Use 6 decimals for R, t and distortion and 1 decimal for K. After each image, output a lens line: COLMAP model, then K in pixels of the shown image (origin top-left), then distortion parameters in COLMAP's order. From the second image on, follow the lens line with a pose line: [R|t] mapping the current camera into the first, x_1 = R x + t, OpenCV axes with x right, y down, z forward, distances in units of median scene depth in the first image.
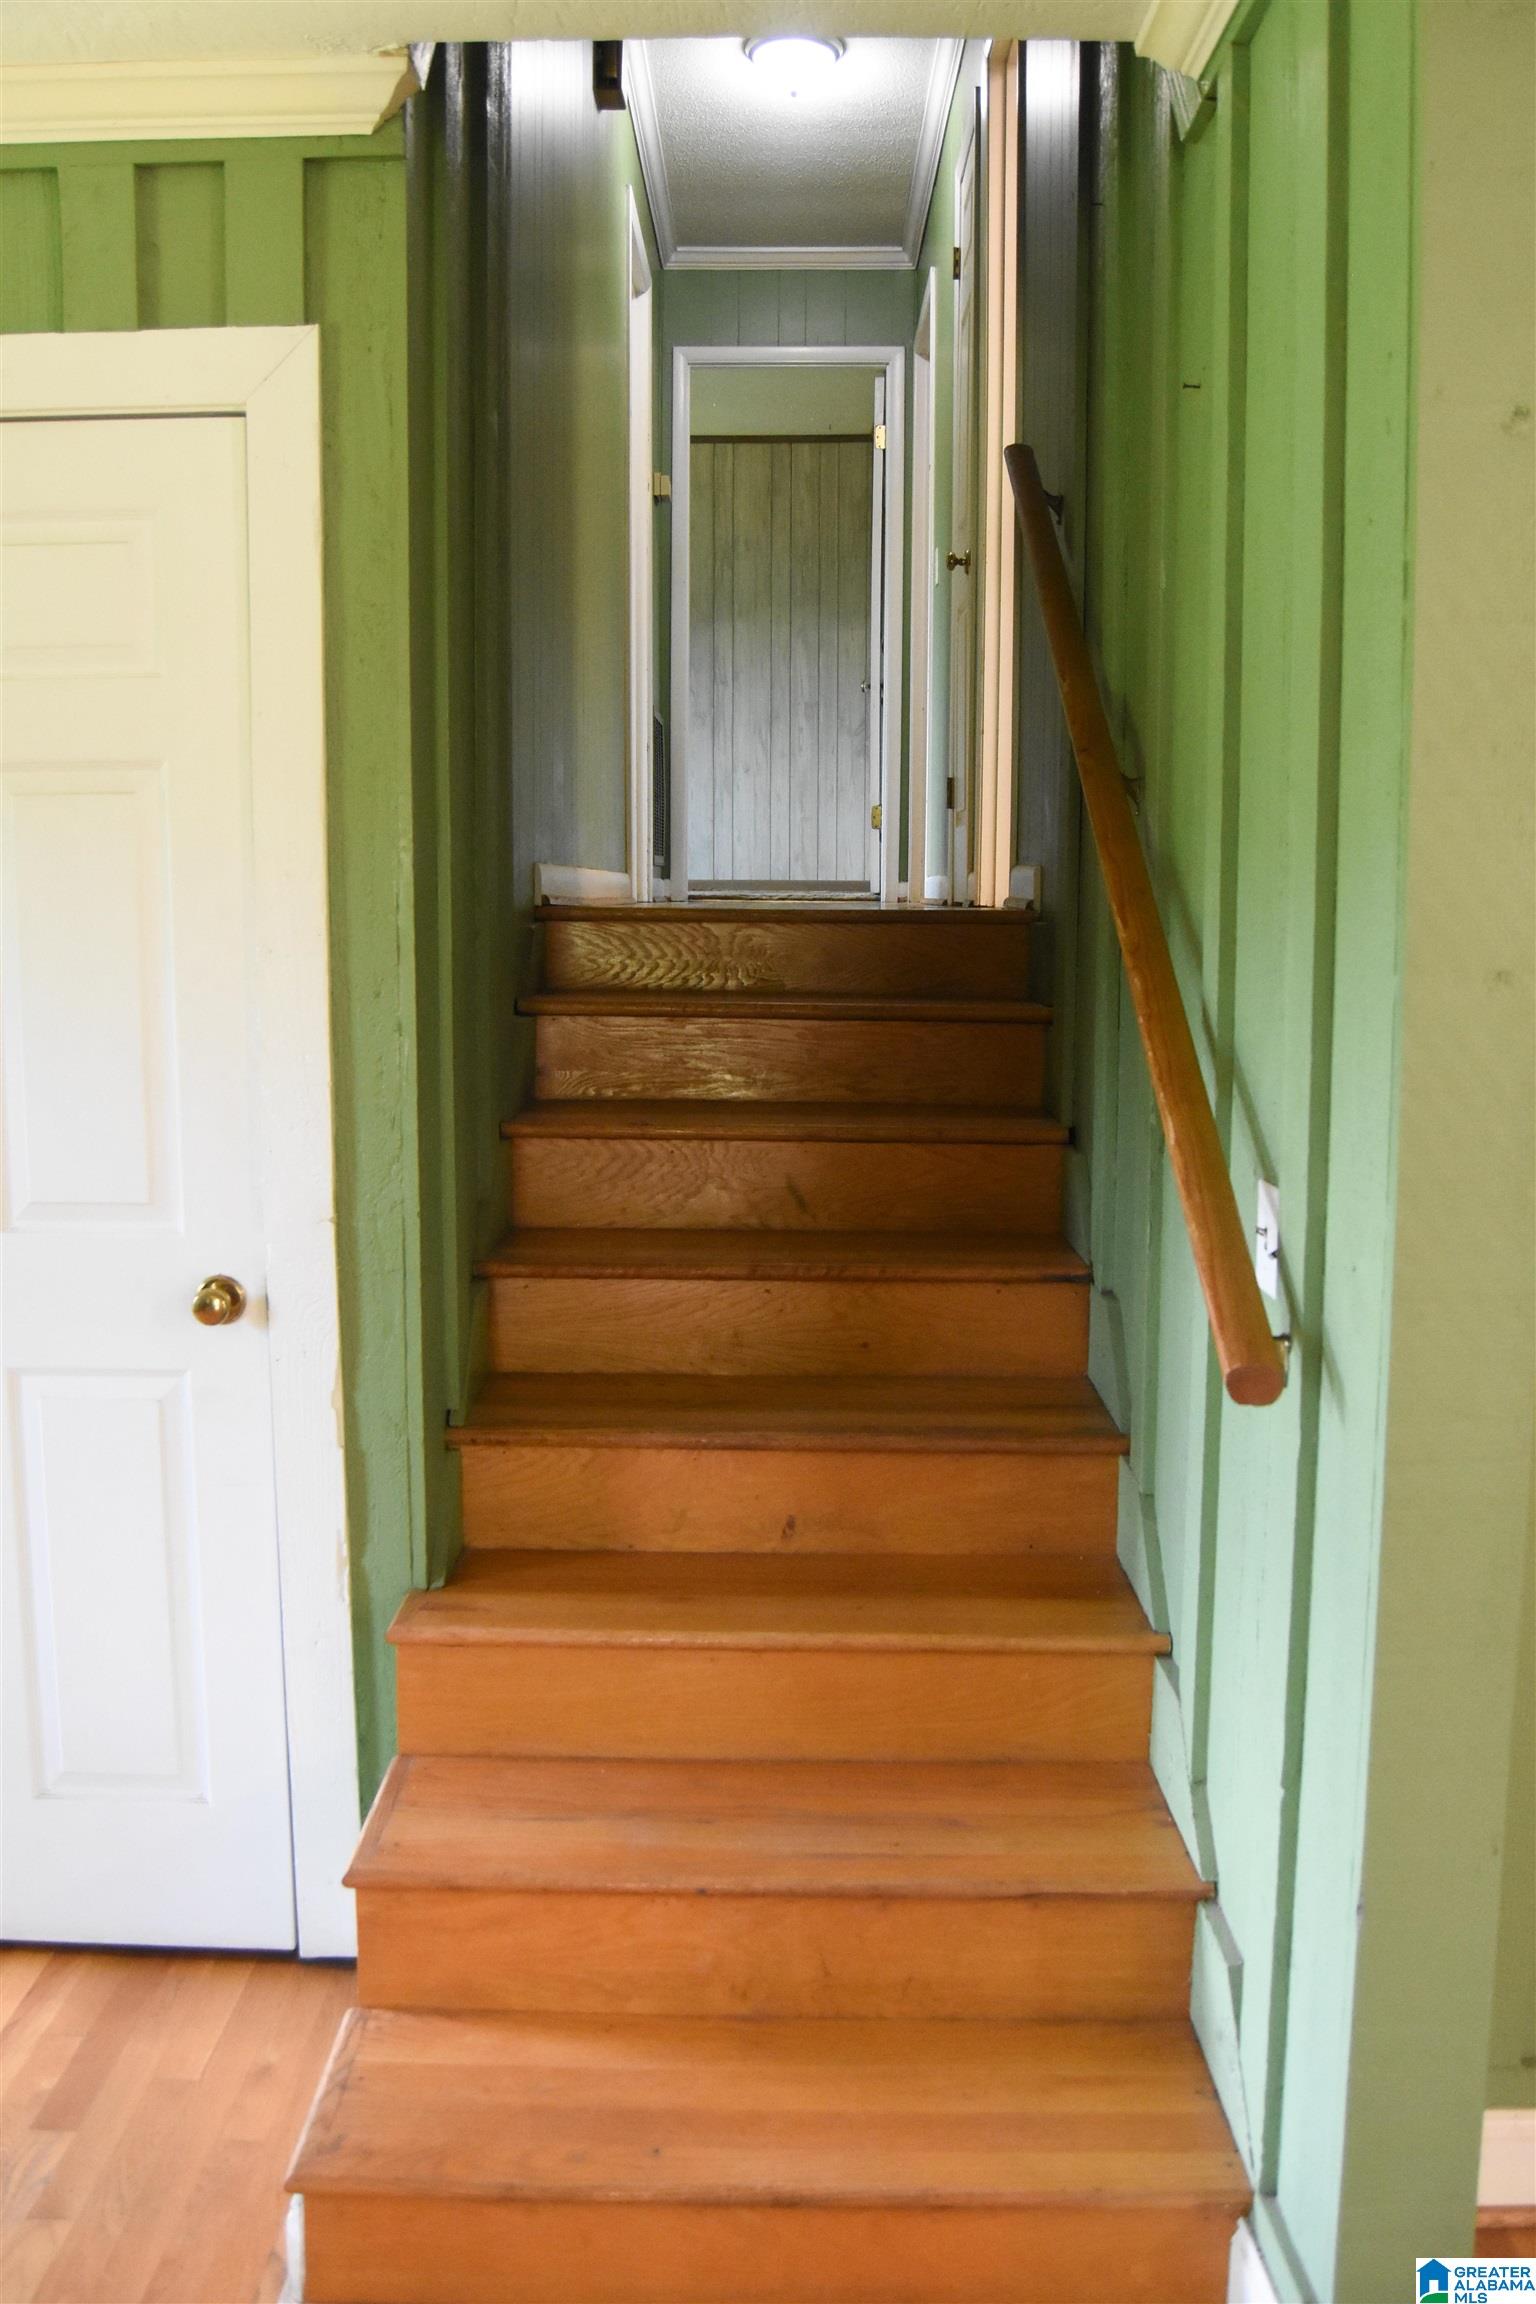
lens RADIAL K [[1832.1, 0, 768.0], [0, 1832.1, 1152.0], [0, 0, 1]] dist [-0.101715, 0.050930]
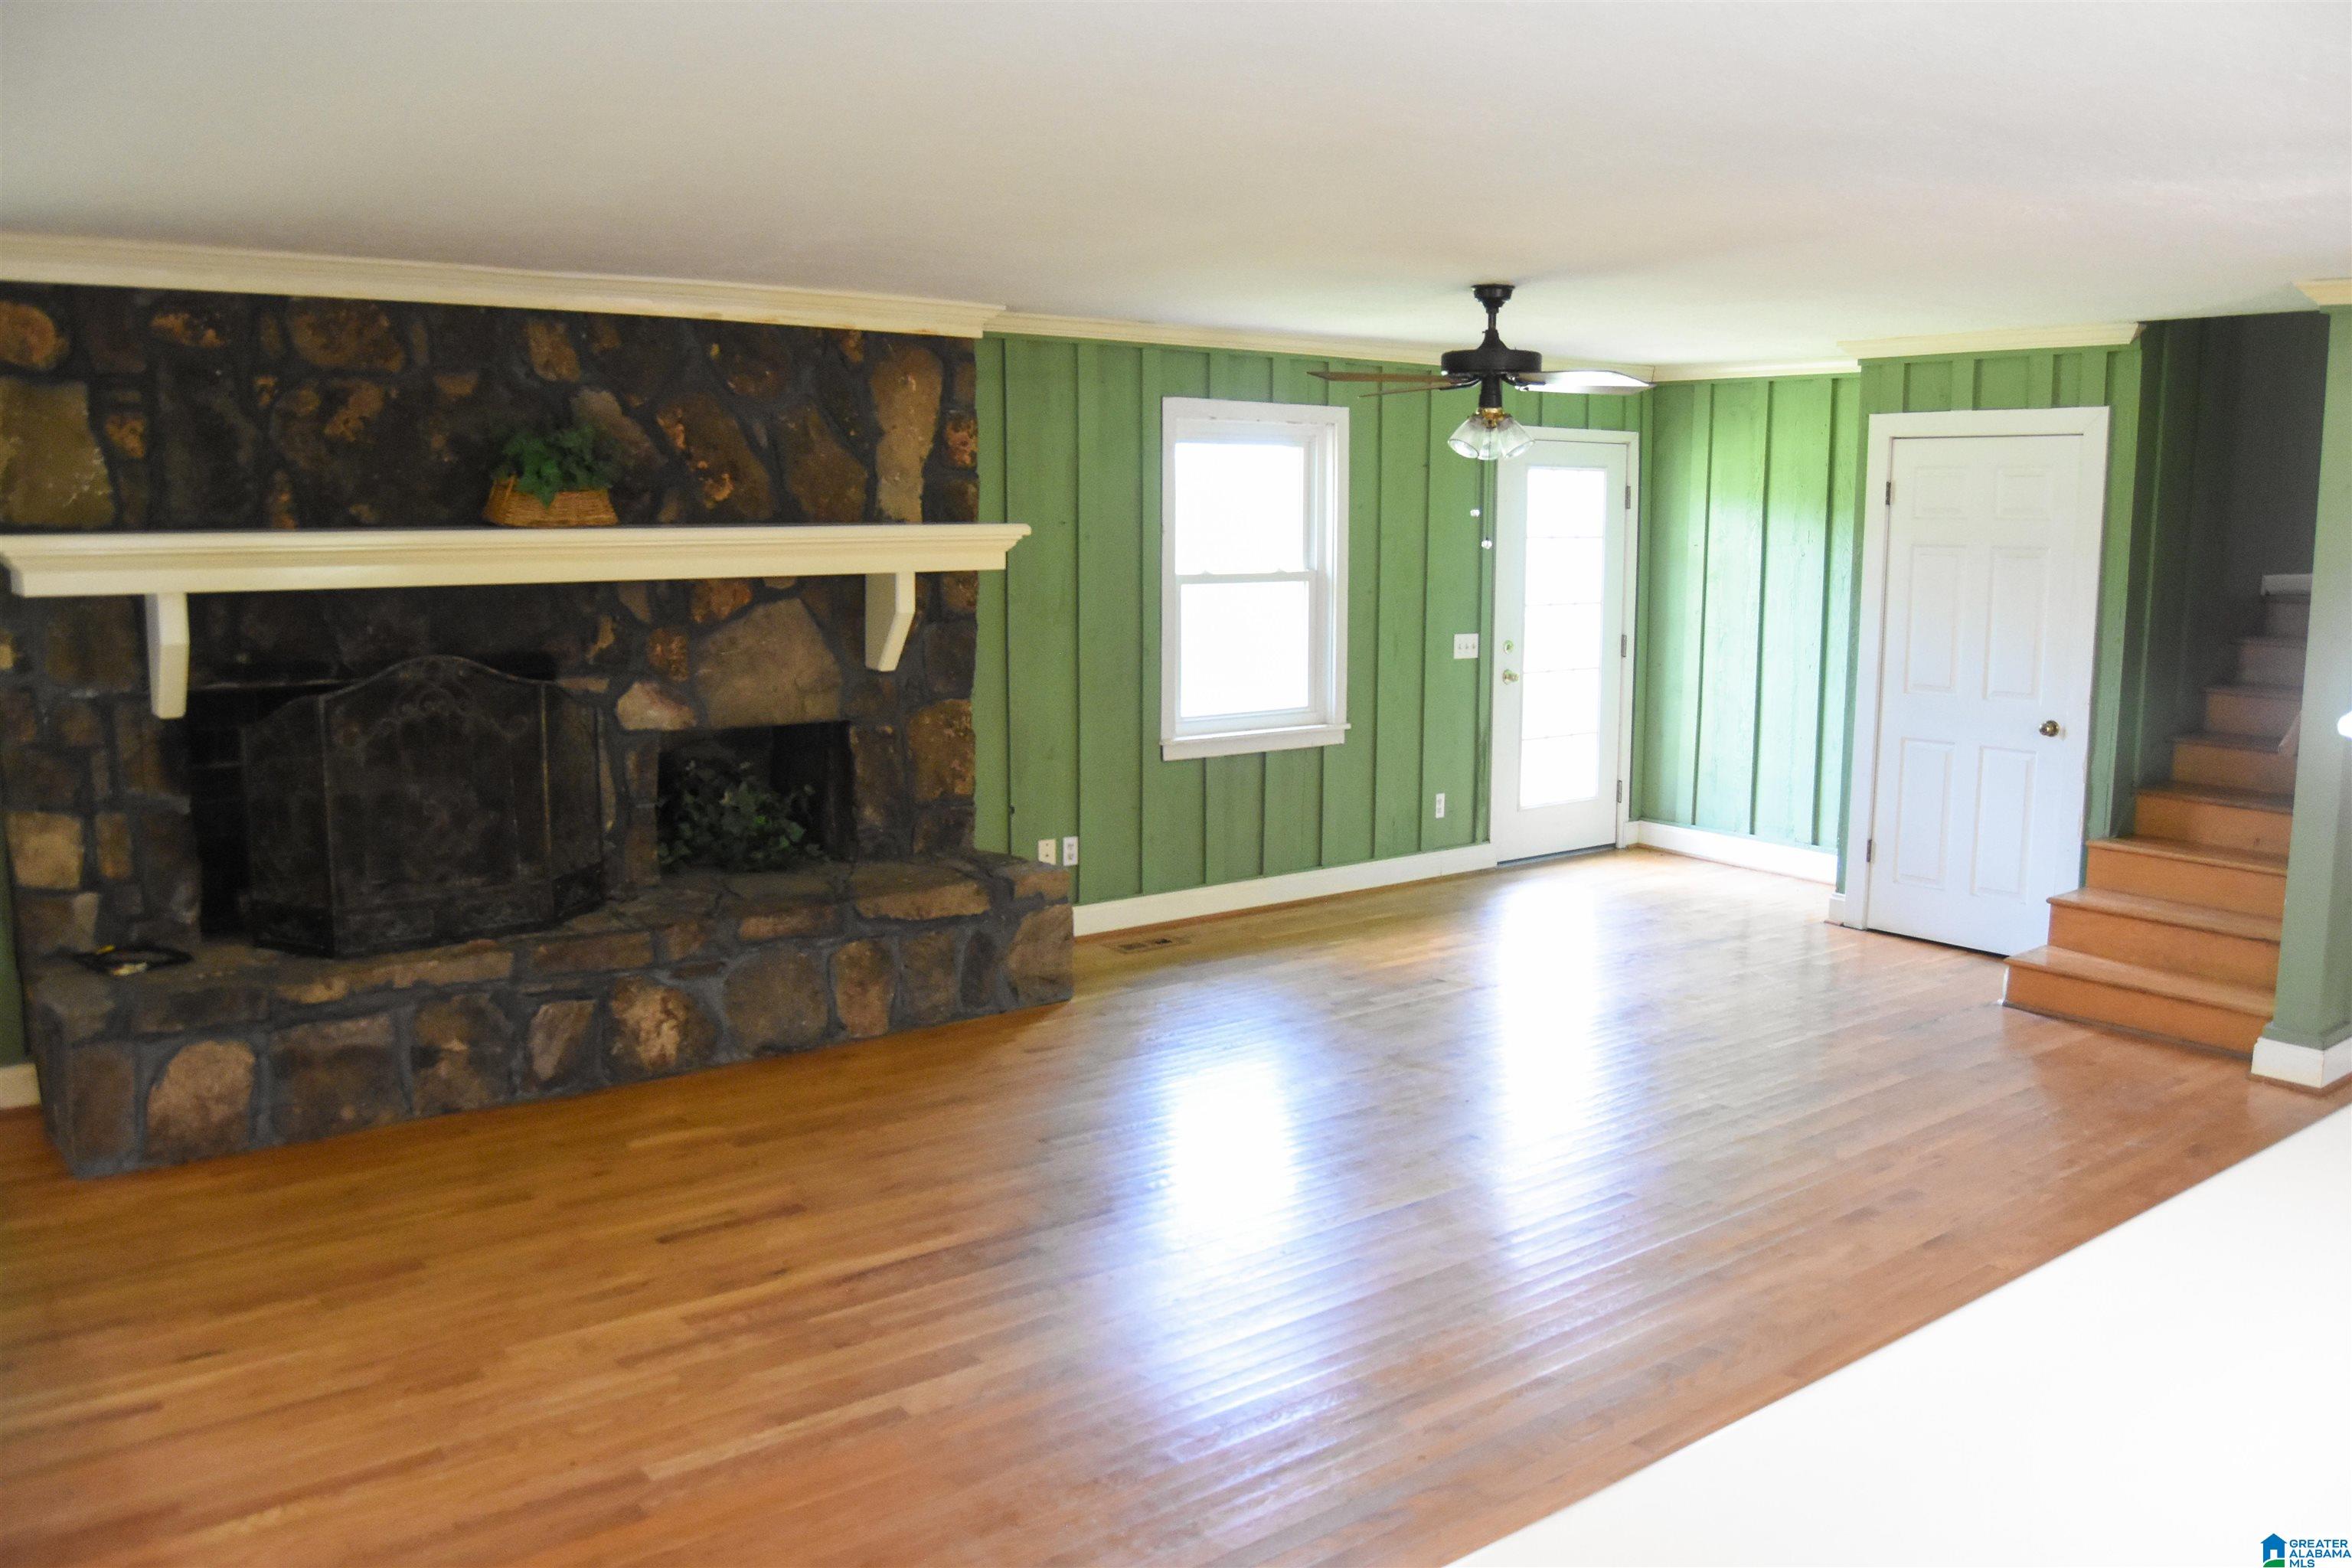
lens RADIAL K [[1870.2, 0, 1182.7], [0, 1870.2, 790.8], [0, 0, 1]] dist [-0.101715, 0.050930]
pose [[0.624792, 0.115789, -0.772158, 1.189799], [-0.094505, 0.992887, 0.072420, 0.103952], [0.775051, 0.027725, 0.631290, -2.081234]]
